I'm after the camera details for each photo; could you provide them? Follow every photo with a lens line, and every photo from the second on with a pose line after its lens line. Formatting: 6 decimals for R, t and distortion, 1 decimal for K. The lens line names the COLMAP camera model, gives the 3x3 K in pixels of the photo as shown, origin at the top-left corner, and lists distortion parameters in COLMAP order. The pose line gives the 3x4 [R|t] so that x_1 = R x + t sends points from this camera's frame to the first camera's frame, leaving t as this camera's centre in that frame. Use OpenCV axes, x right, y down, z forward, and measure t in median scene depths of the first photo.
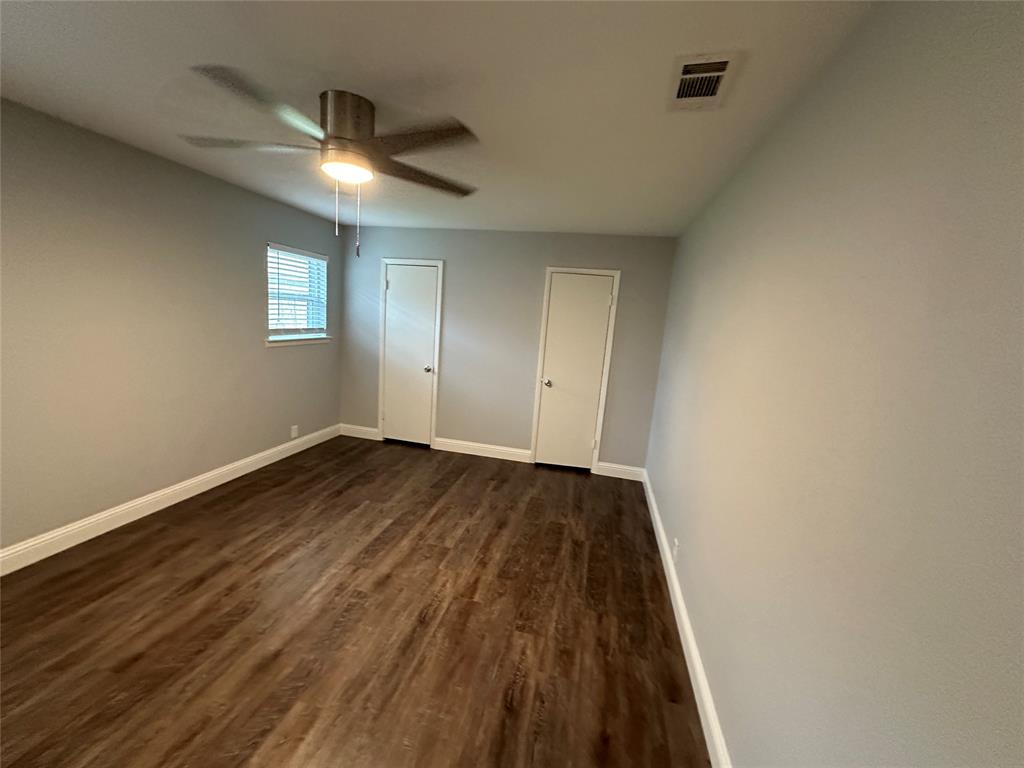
lens RADIAL K [[408.1, 0, 512.0], [0, 408.1, 383.0], [0, 0, 1]] dist [-0.002464, -0.000177]
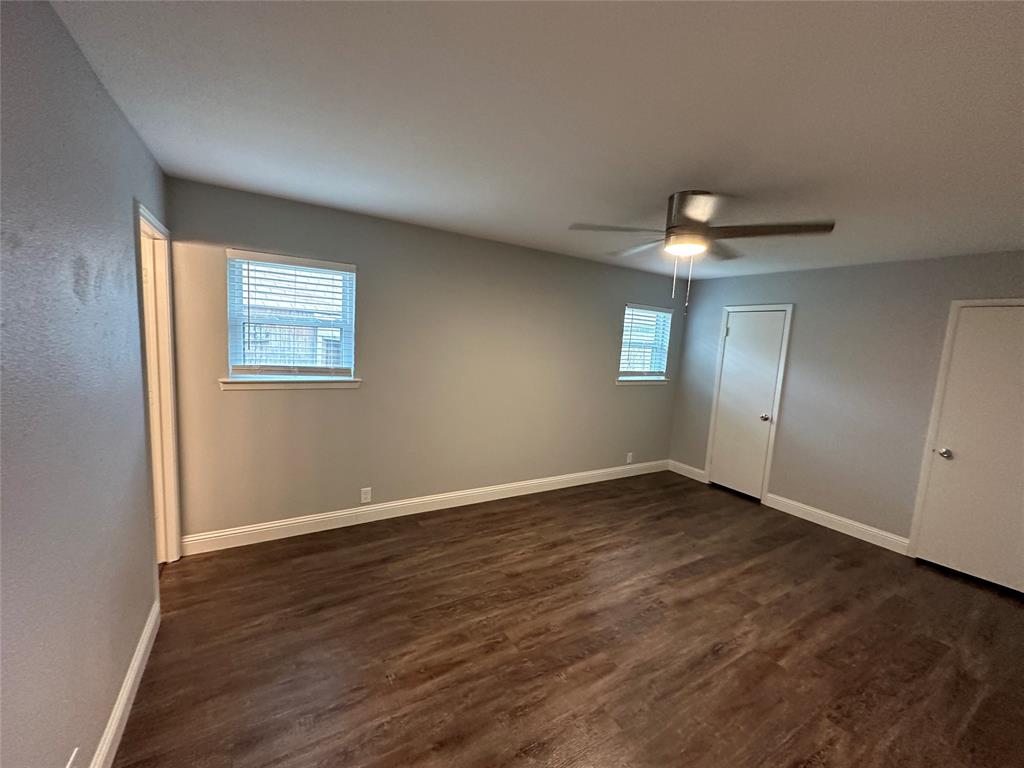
lens RADIAL K [[408.1, 0, 512.0], [0, 408.1, 383.0], [0, 0, 1]] dist [-0.002464, -0.000177]
pose [[0.695820, 0.047159, -0.716666, 0.092861], [-0.126295, 0.990327, -0.057455, 0.022458], [0.707024, 0.130490, 0.695046, -0.124048]]
